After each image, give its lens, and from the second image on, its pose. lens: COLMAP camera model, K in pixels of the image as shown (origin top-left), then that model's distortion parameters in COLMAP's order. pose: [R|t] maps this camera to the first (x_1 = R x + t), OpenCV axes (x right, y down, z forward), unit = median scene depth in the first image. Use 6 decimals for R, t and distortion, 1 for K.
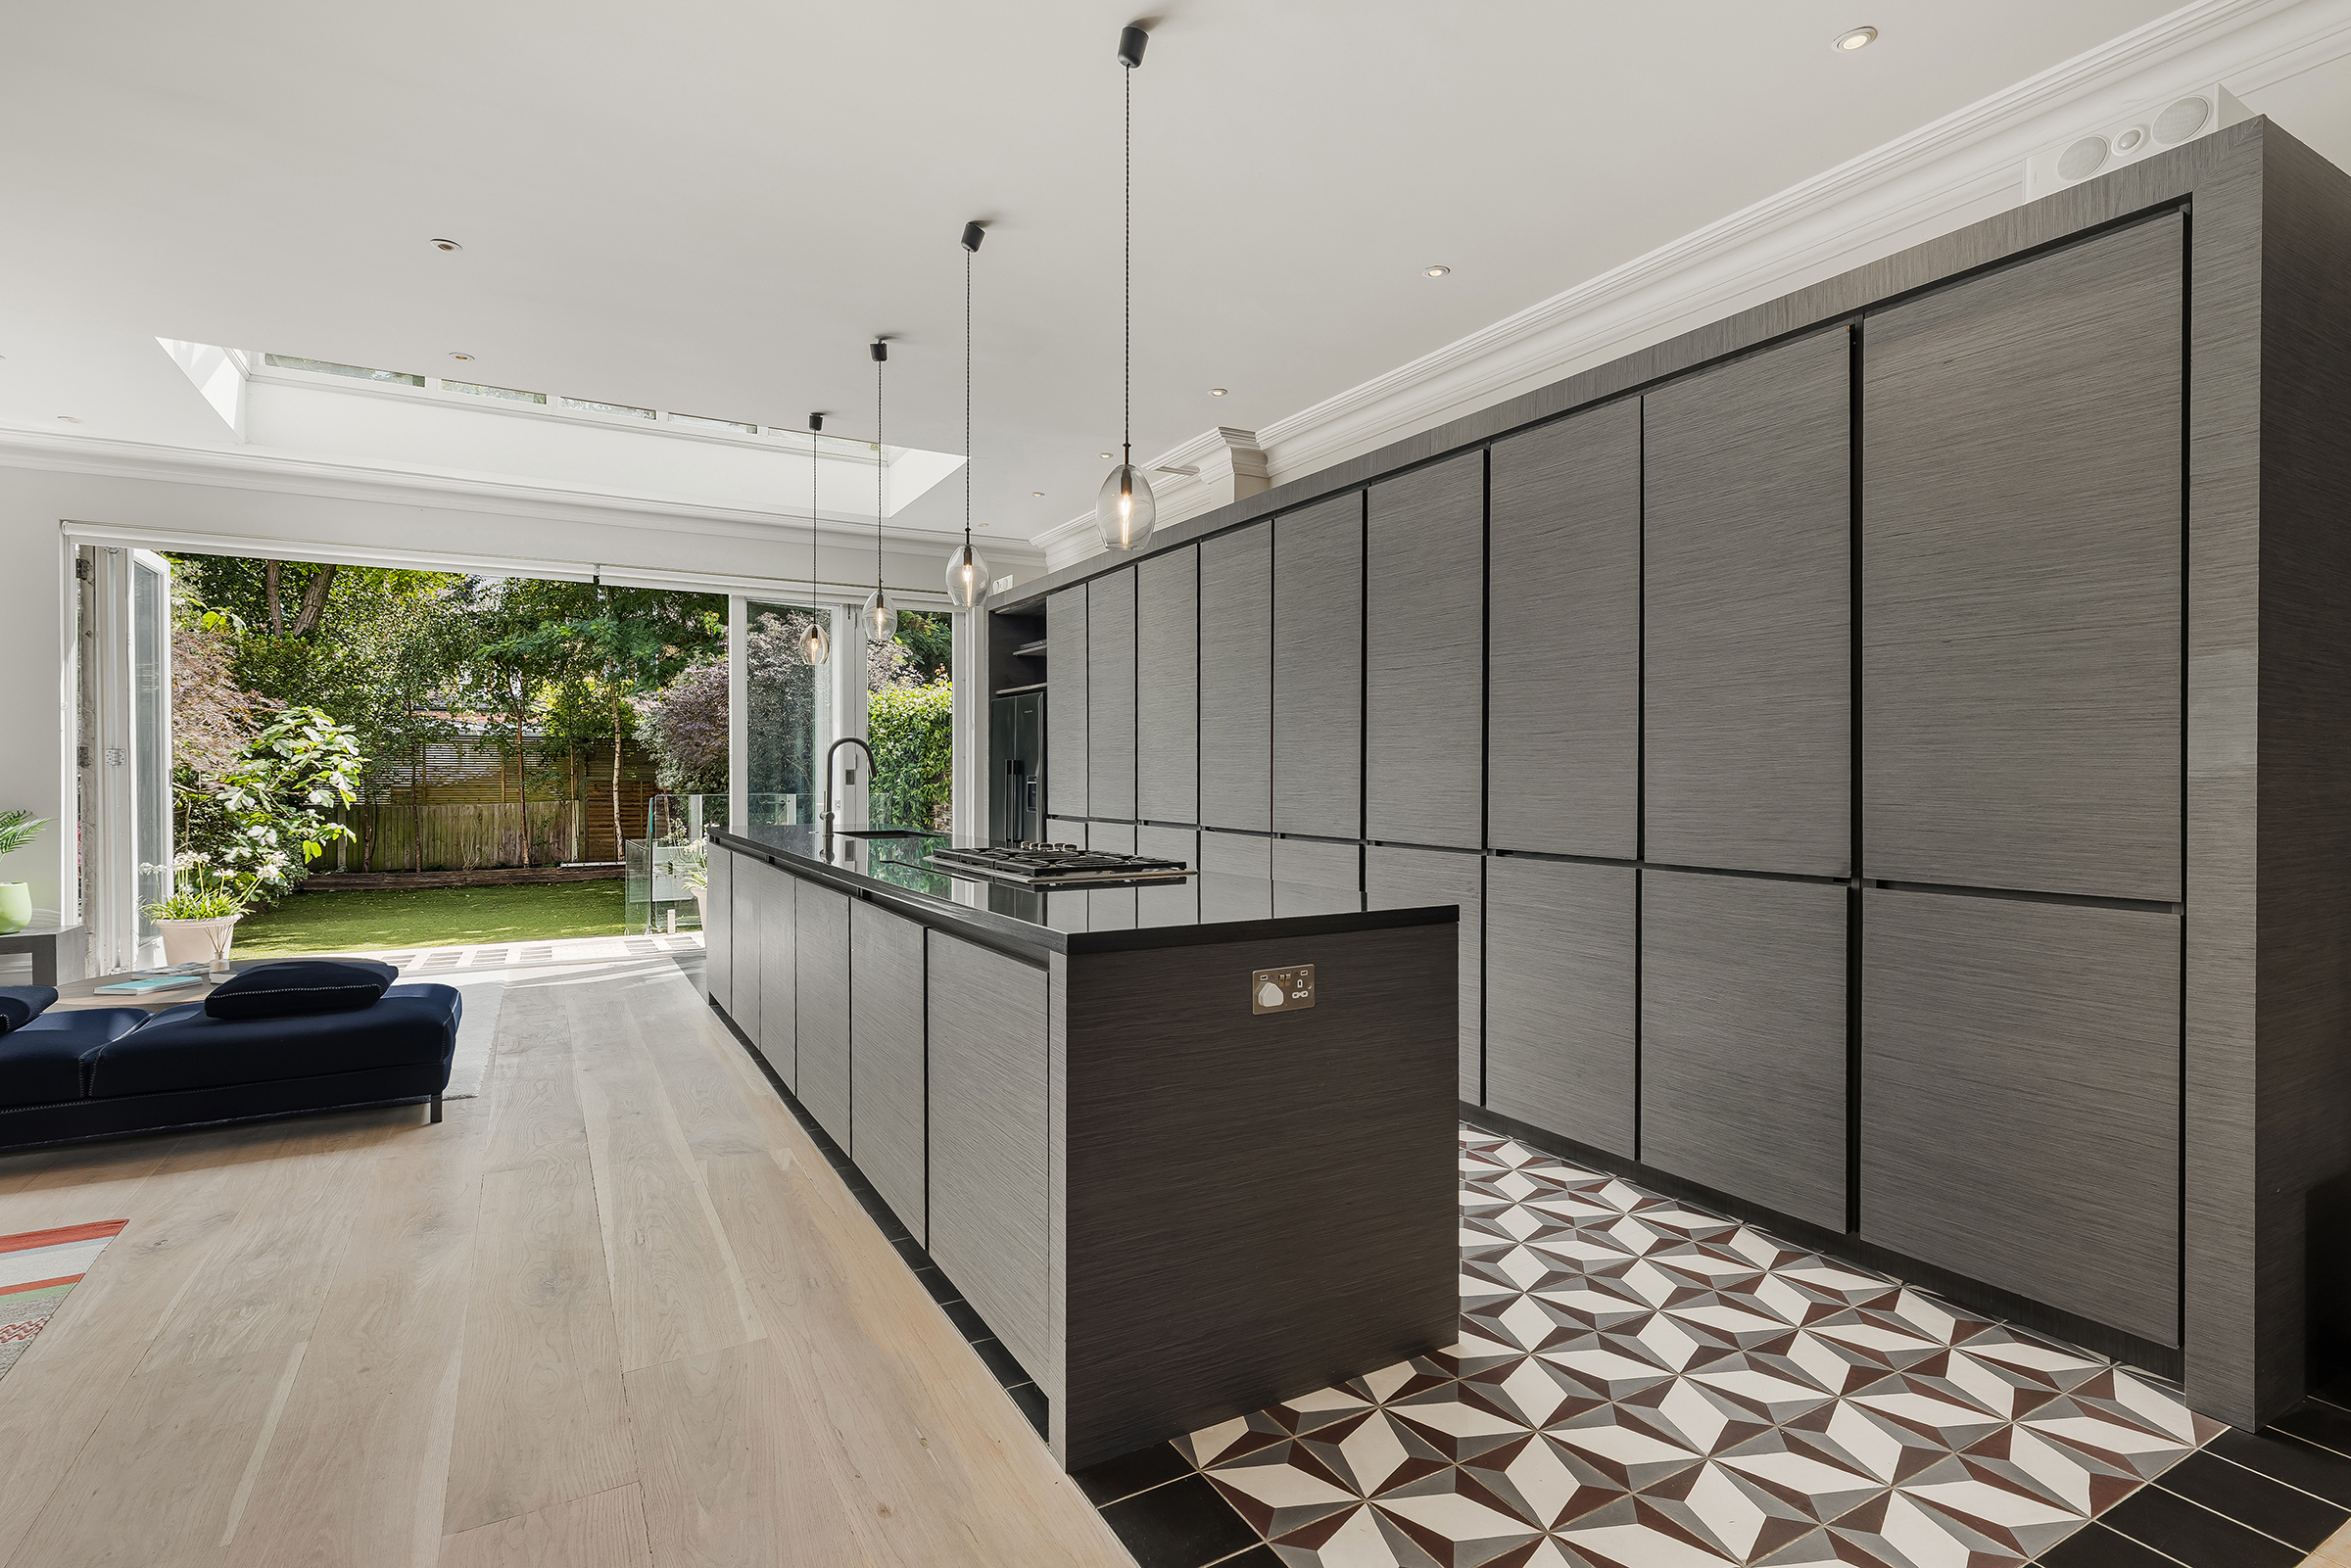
lens RADIAL K [[1103.6, 0, 1250.0], [0, 1103.6, 777.8], [0, 0, 1]] dist [0.002860, 0.000308]
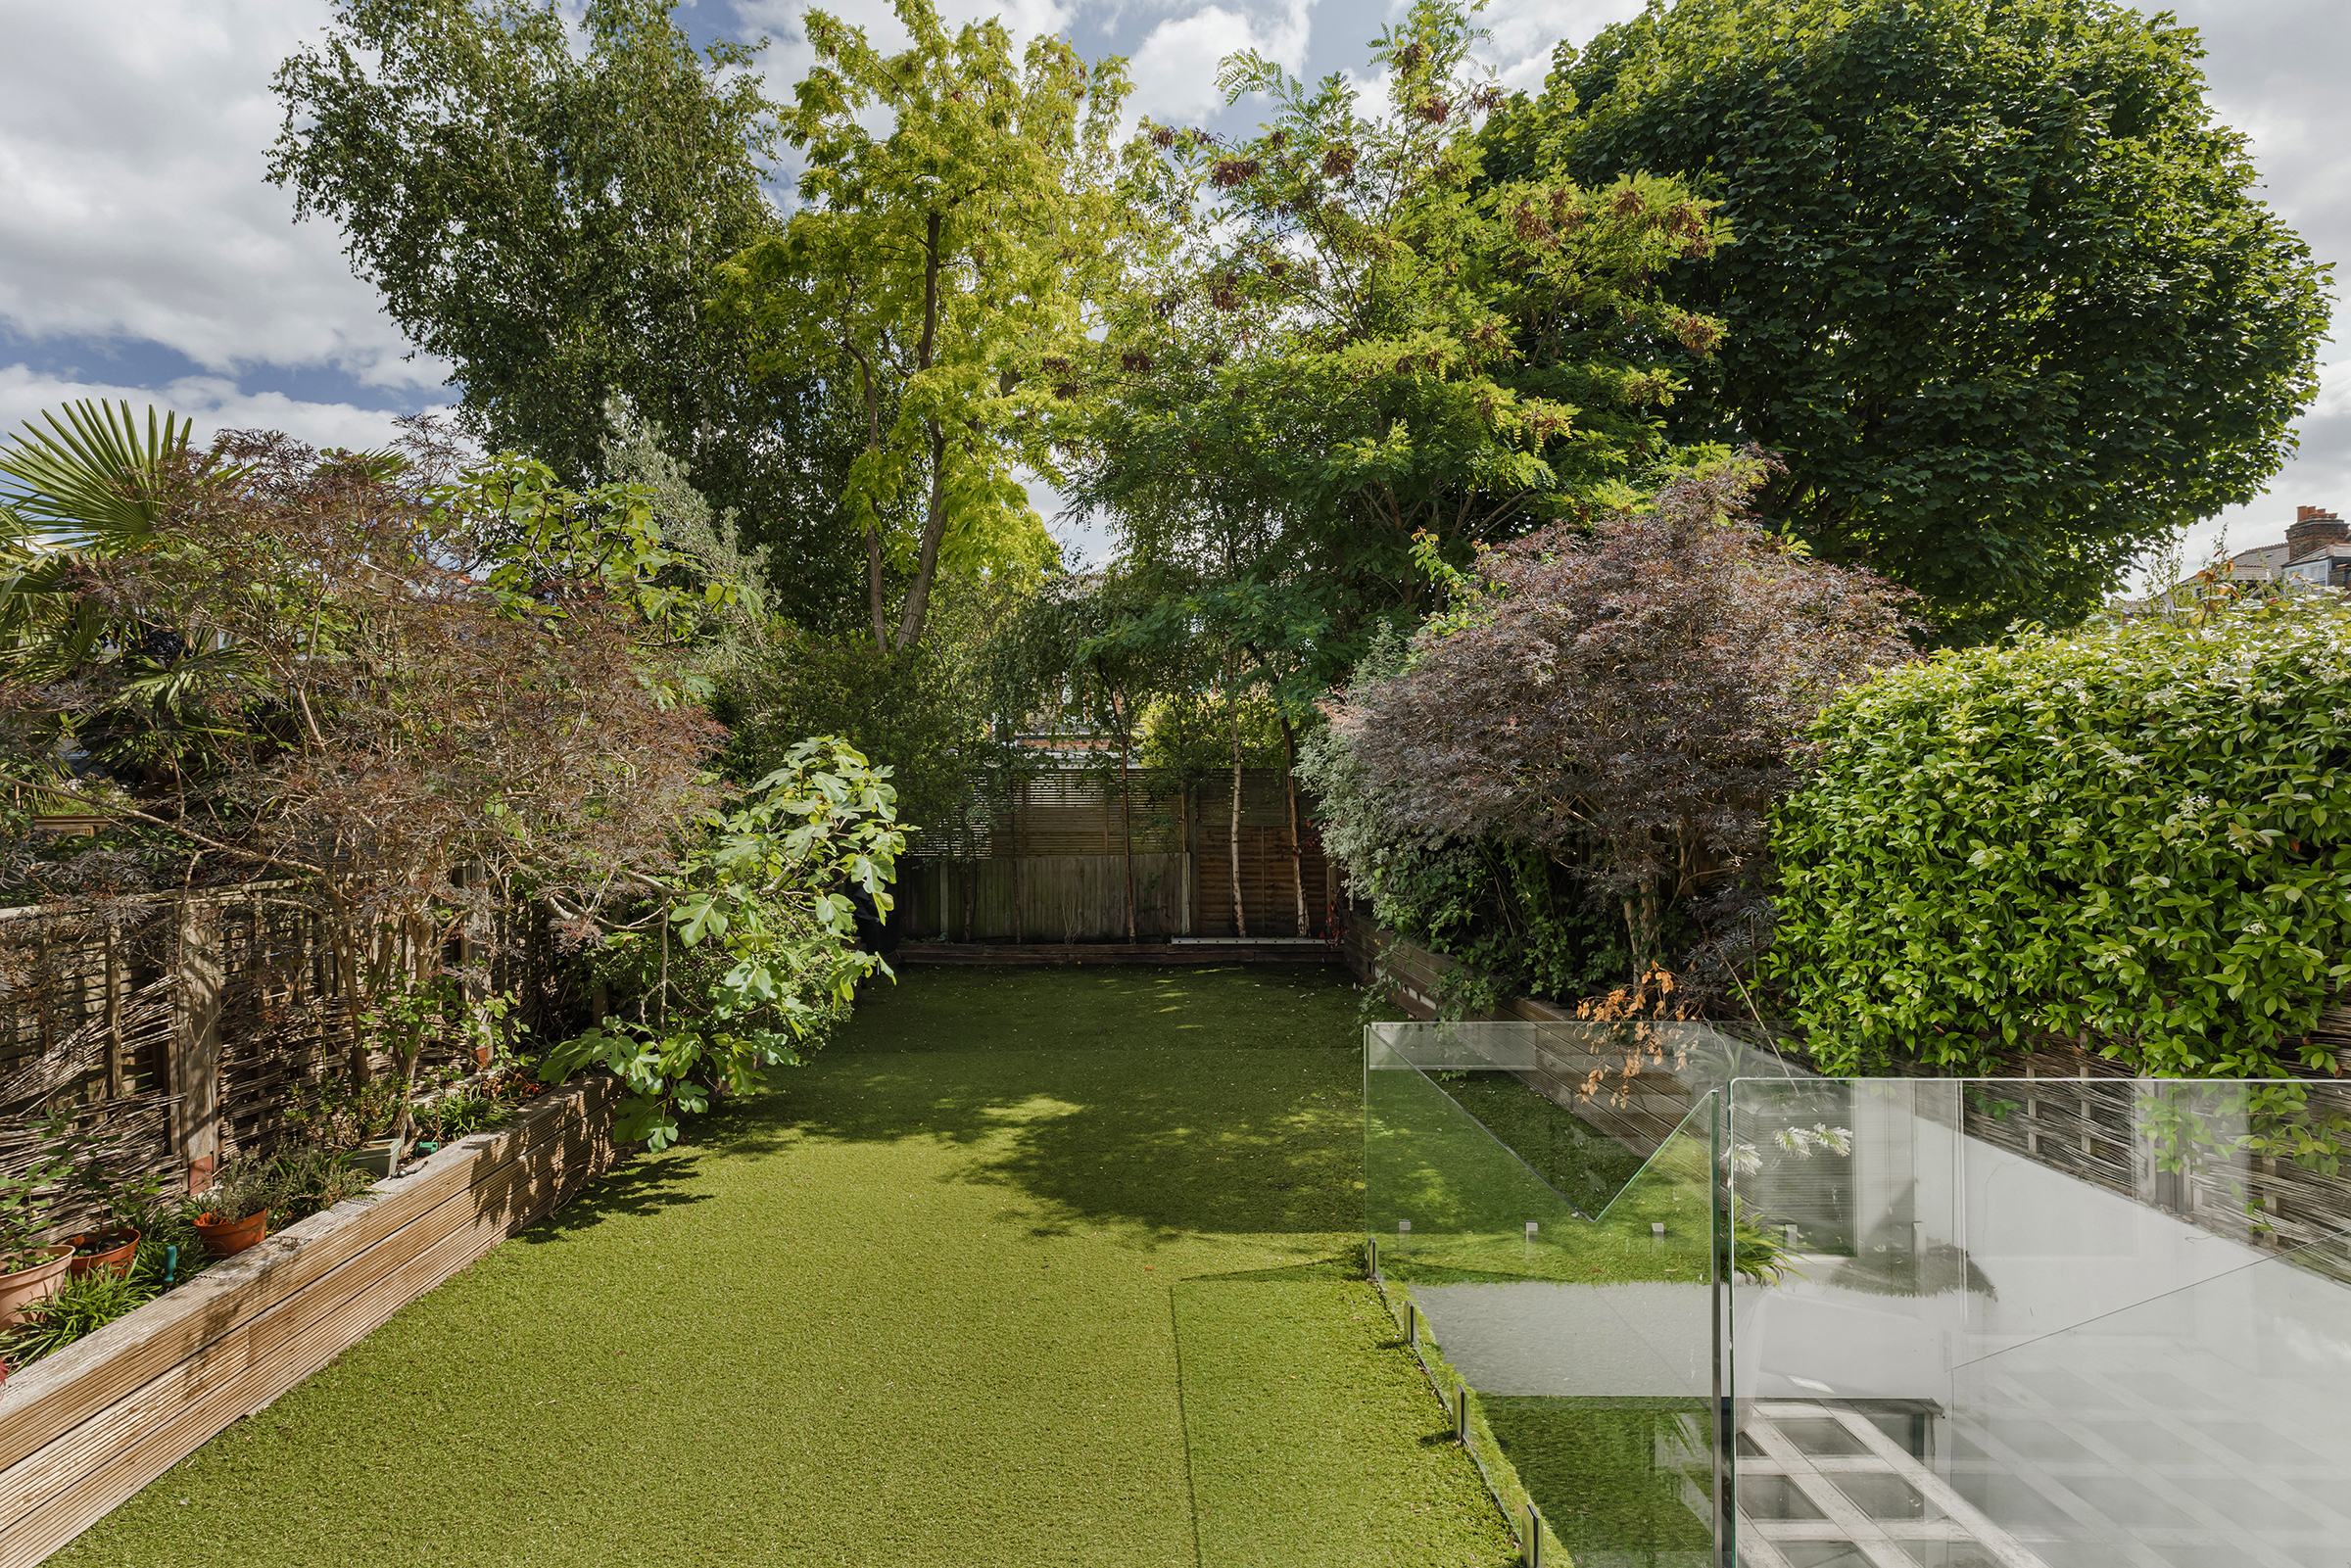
lens RADIAL K [[1221.5, 0, 1175.5], [0, 1221.5, 784.0], [0, 0, 1]] dist [0.001018, -0.000098]
pose [[0.862526, -0.010479, -0.505904, -0.683816], [0.005731, 0.999924, -0.010941, -0.058256], [0.505980, 0.006538, 0.862520, 0.976654]]
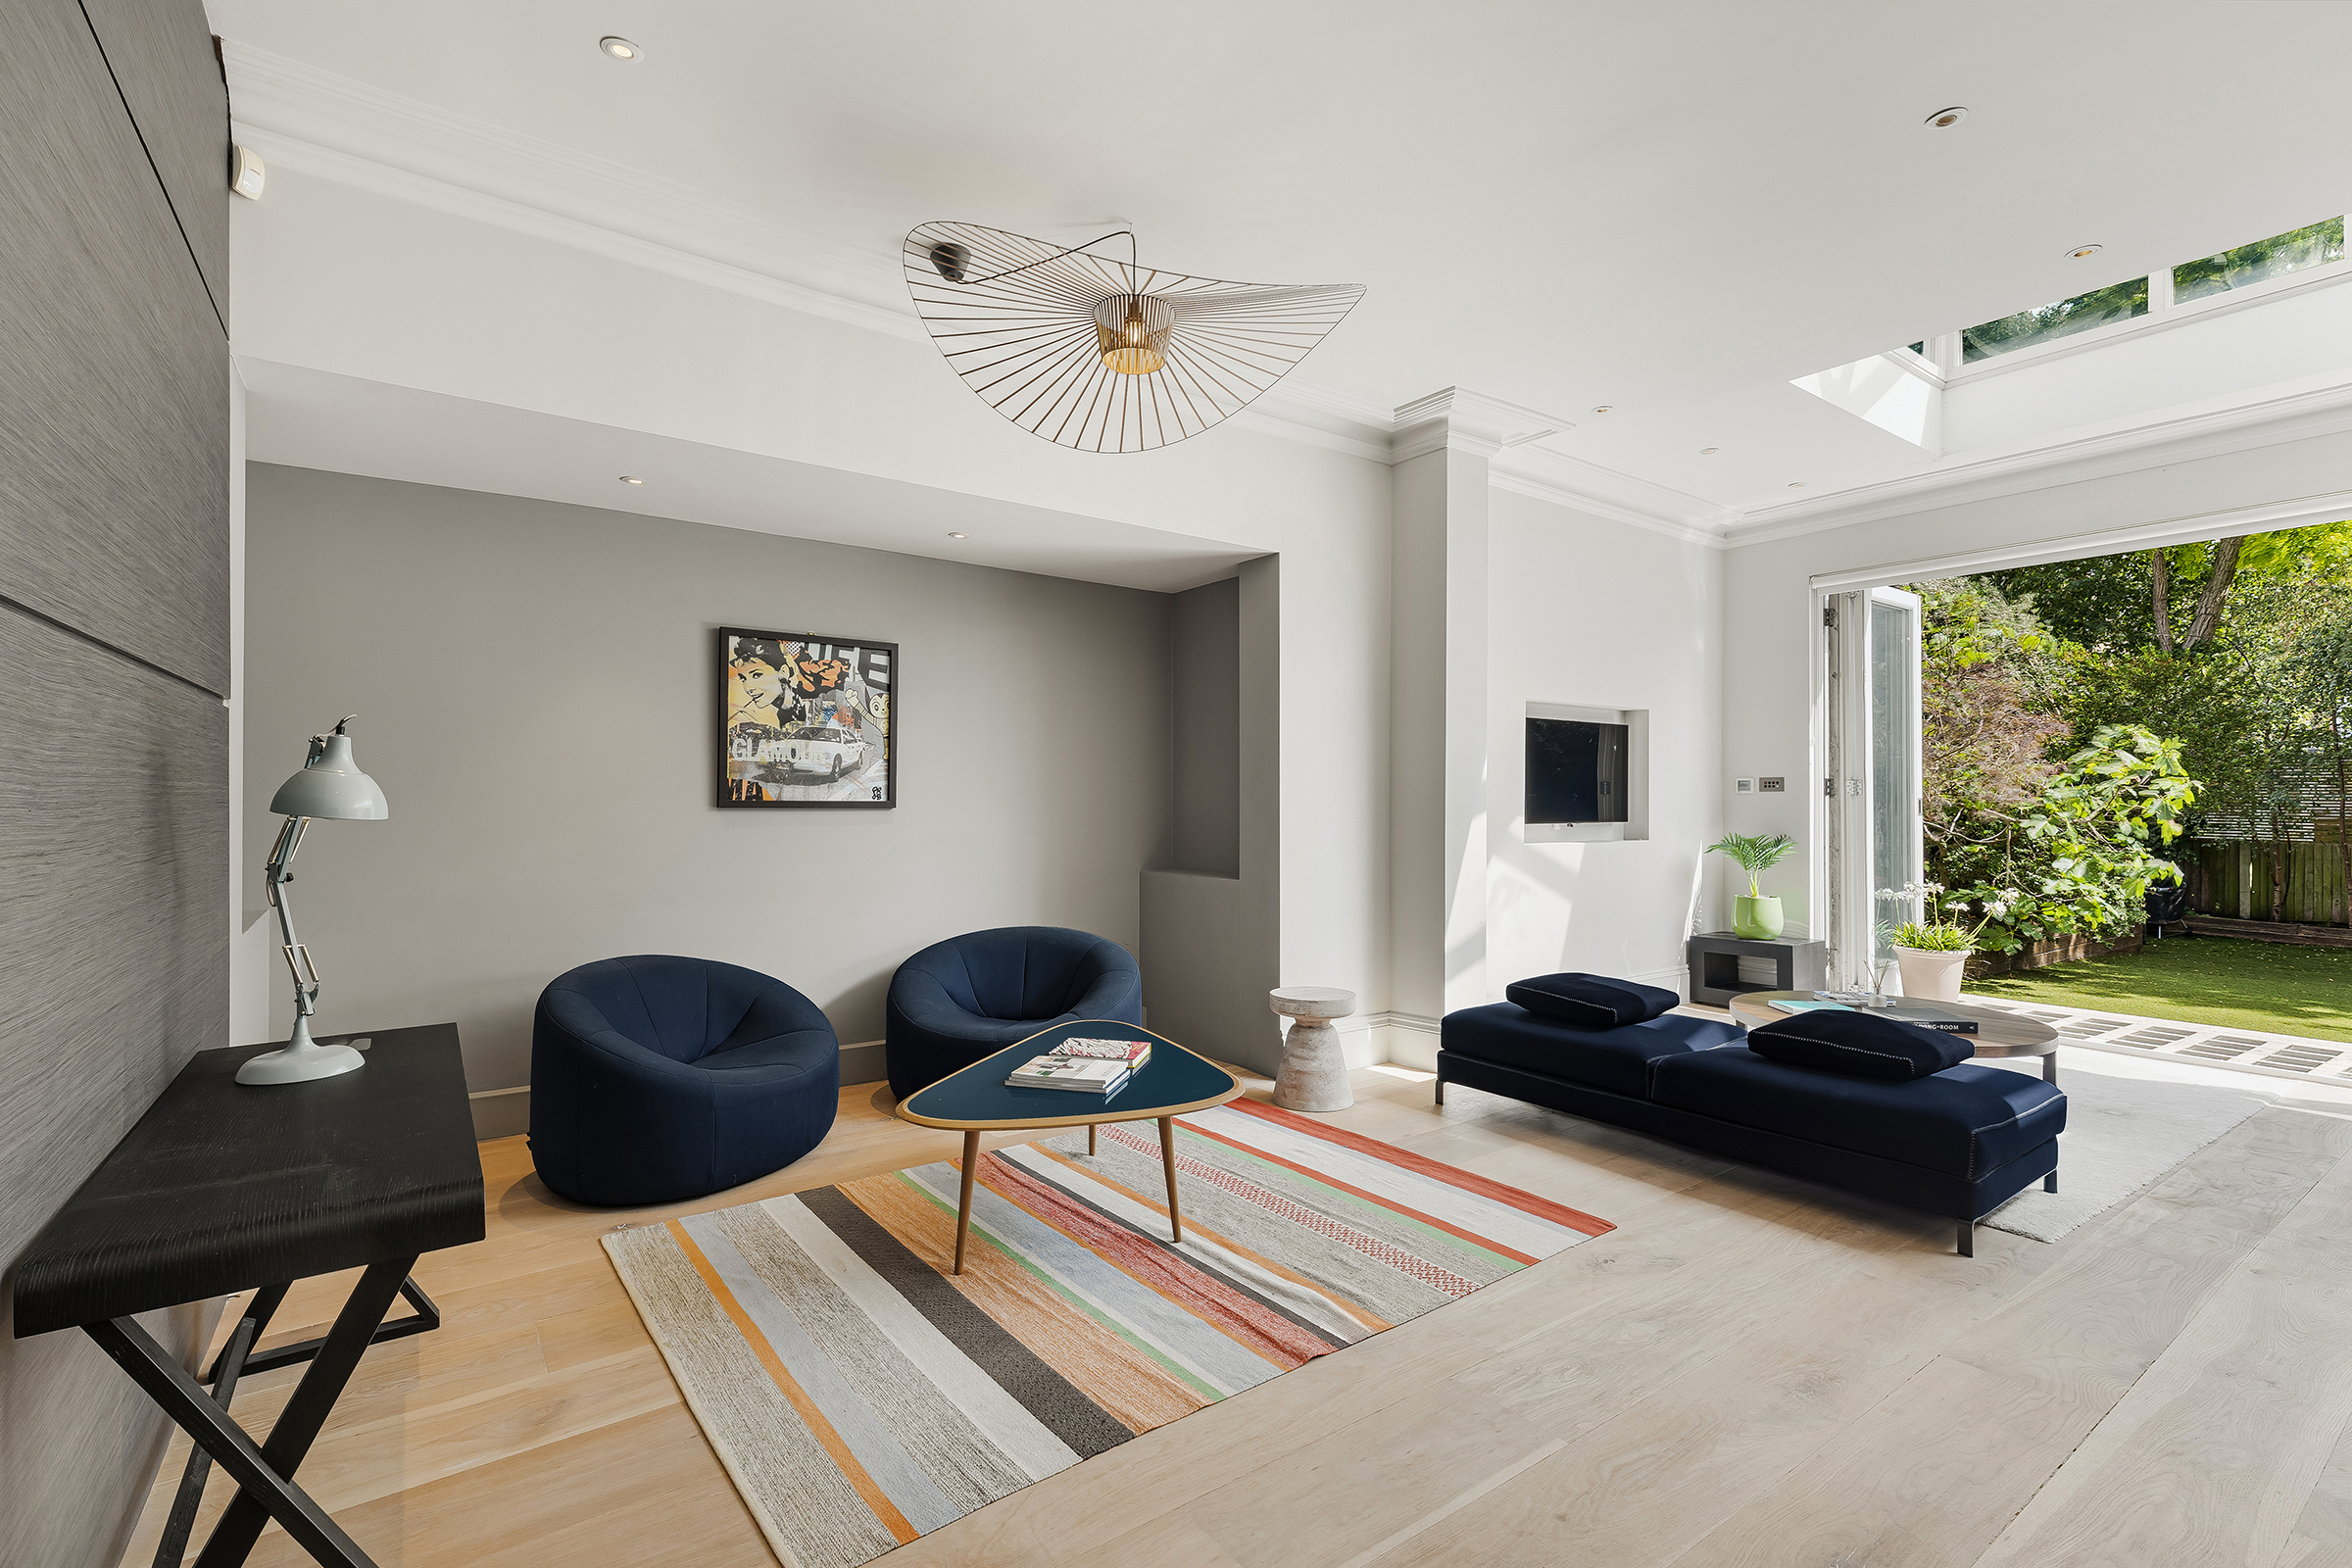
lens RADIAL K [[1090.4, 0, 1079.9], [0, 1090.4, 792.3], [0, 0, 1]] dist [0.001778, -0.000371]
pose [[0.030799, -0.006003, -0.999508, 0.006202], [-0.006832, 0.999957, -0.006216, -0.002158], [0.999502, 0.007020, 0.030757, 0.210713]]
